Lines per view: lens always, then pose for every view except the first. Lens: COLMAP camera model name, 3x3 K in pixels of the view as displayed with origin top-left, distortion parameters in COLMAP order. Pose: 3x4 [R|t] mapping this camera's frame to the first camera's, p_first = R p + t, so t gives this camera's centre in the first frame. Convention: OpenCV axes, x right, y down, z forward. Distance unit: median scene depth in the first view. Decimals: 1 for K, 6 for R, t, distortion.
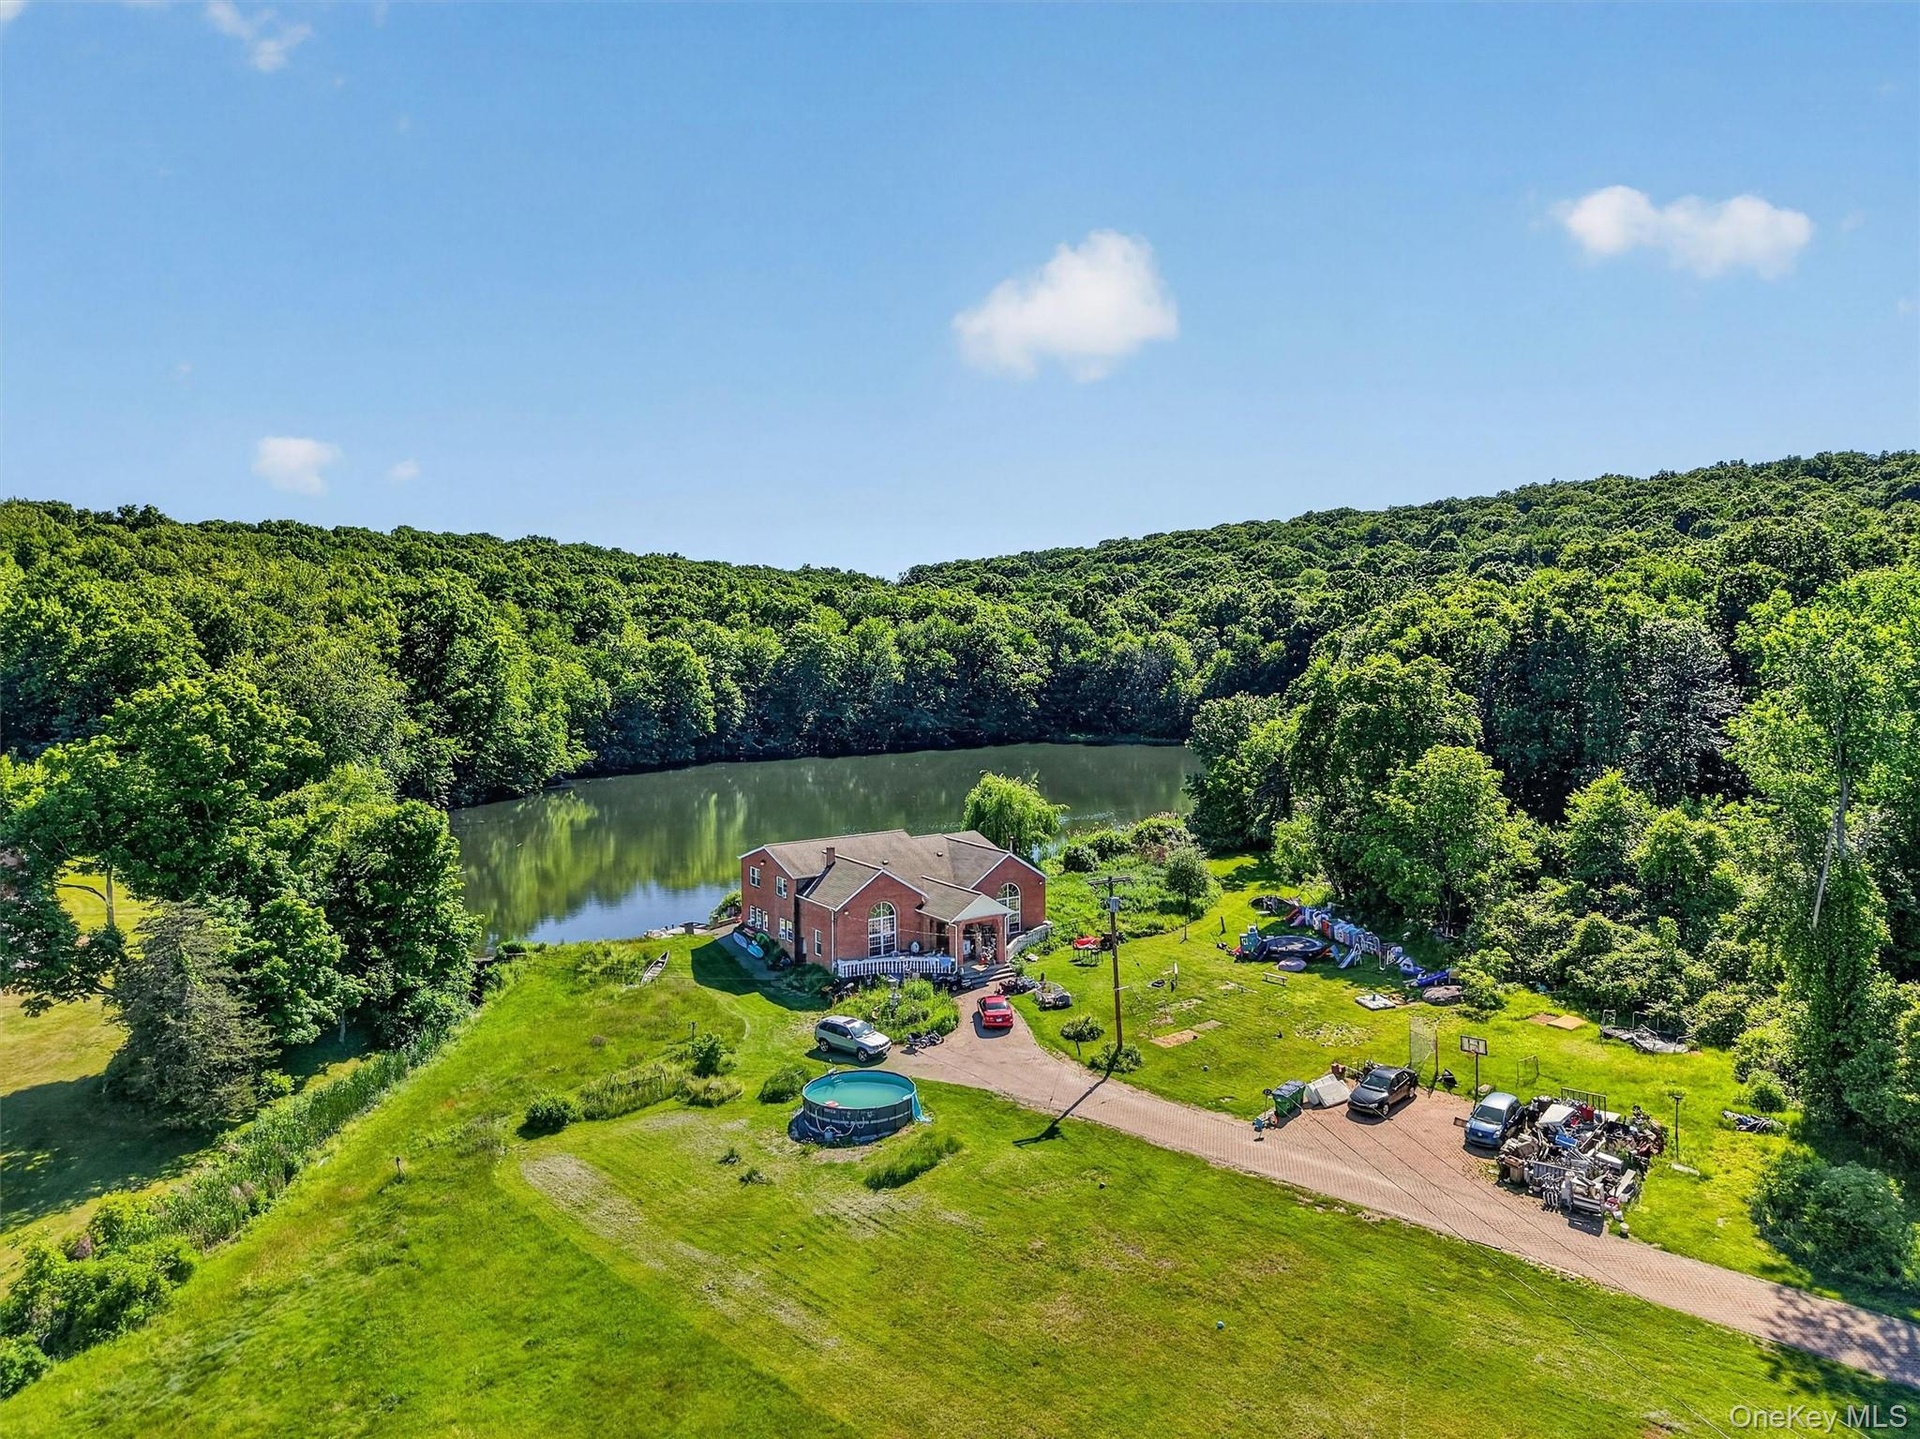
lens RADIAL K [[1325.8, 0, 960.0], [0, 1325.8, 719.5], [0, 0, 1]] dist [0.026575, -0.001906]
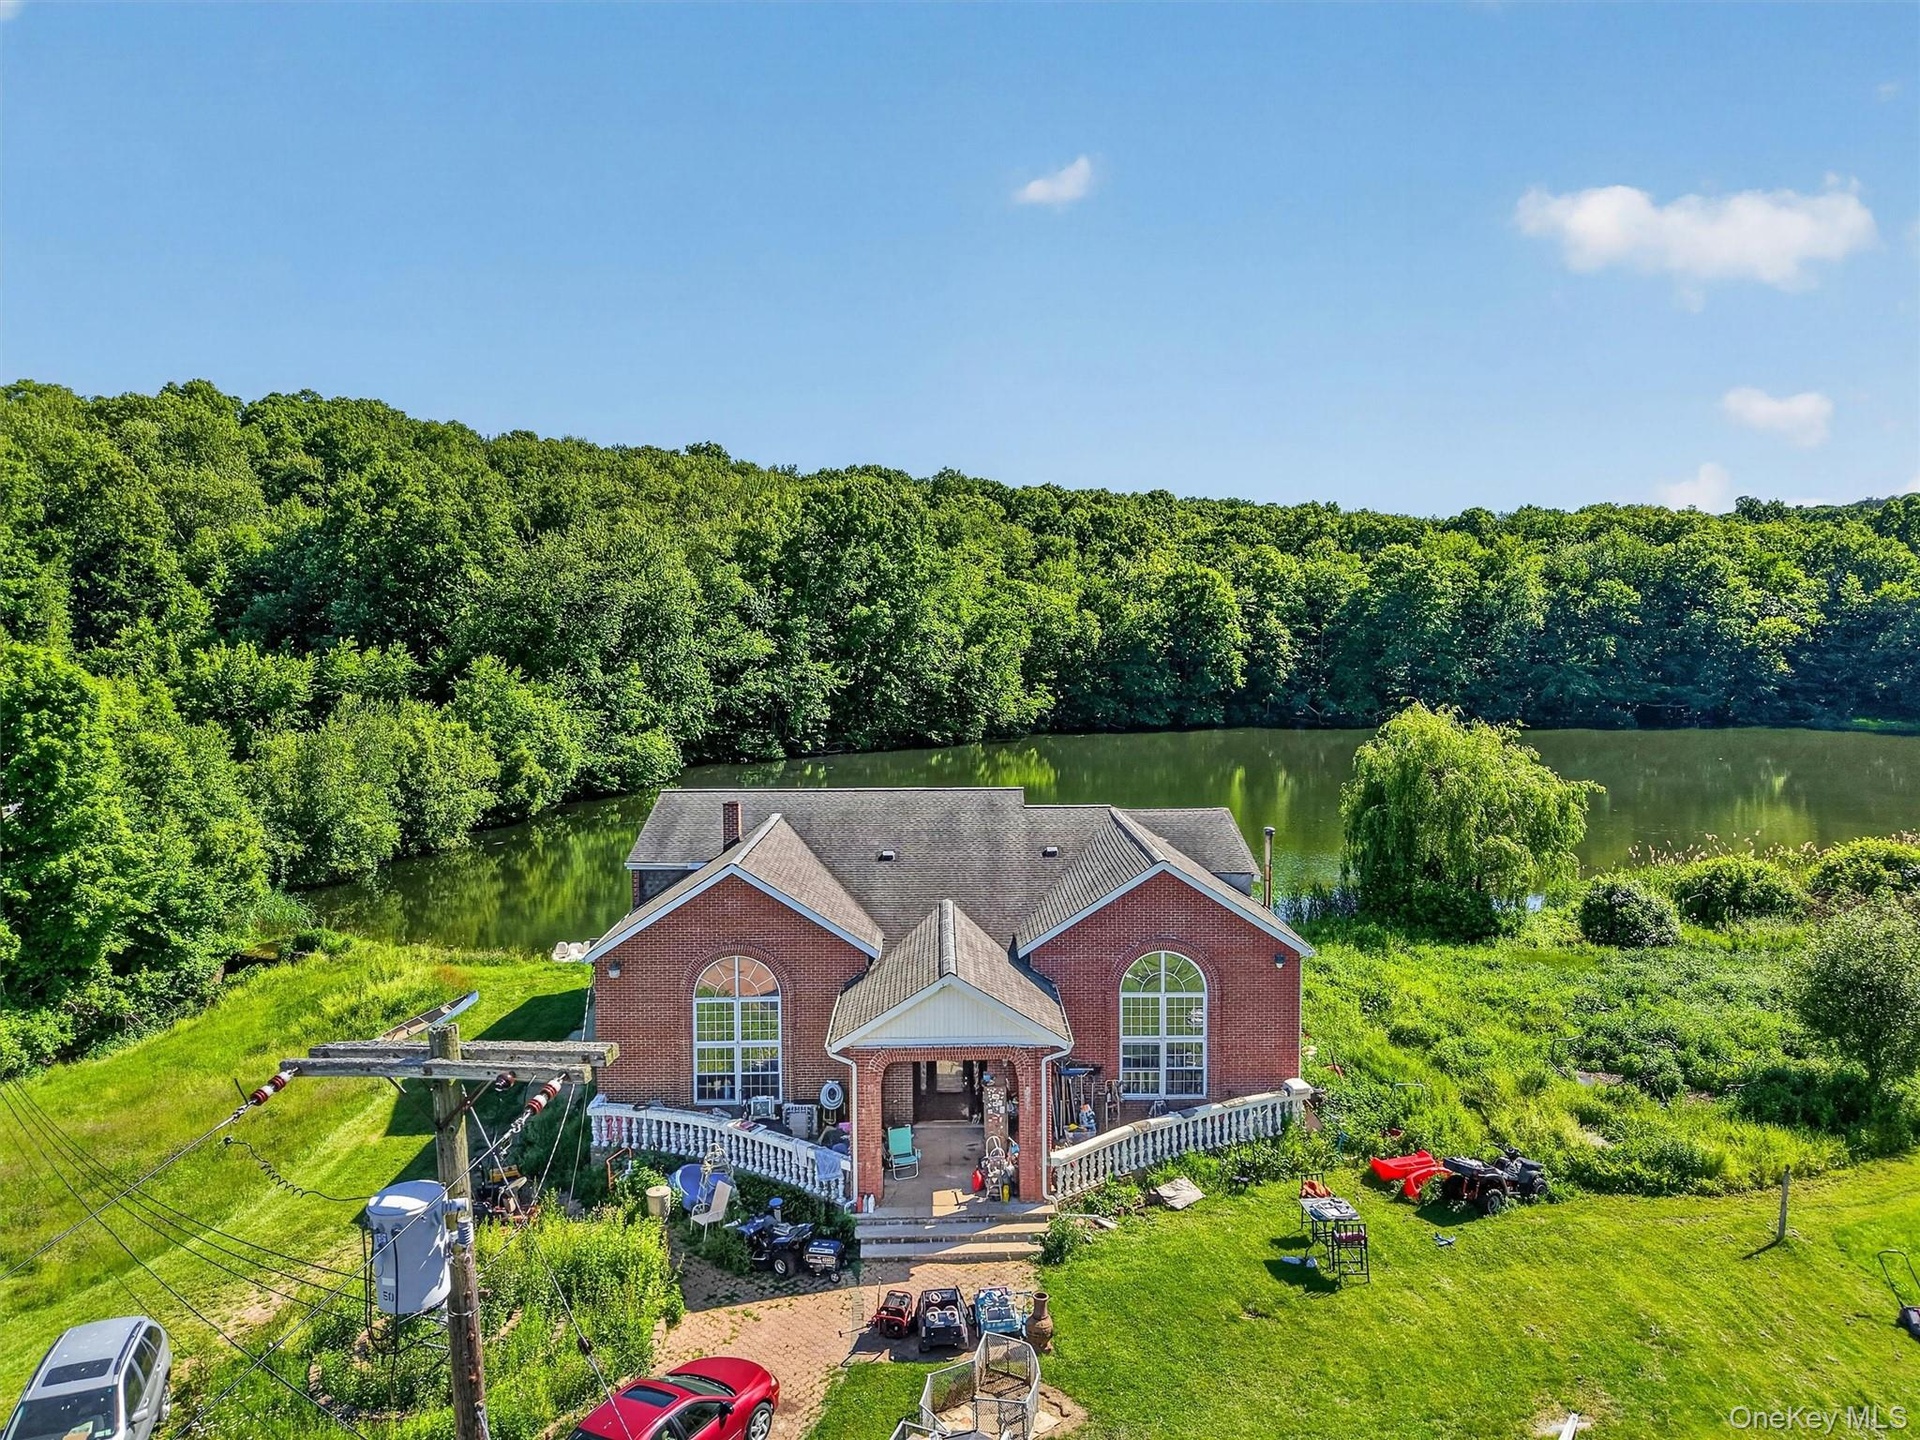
lens RADIAL K [[1256.6, 0, 960.0], [0, 1256.6, 720.0], [0, 0, 1]] dist [-0.006943, -0.004799]
pose [[0.822296, 0.038571, -0.567751, 0.085060], [-0.042209, 0.999086, 0.006742, 0.030532], [0.567492, 0.018420, 0.823173, 0.337152]]
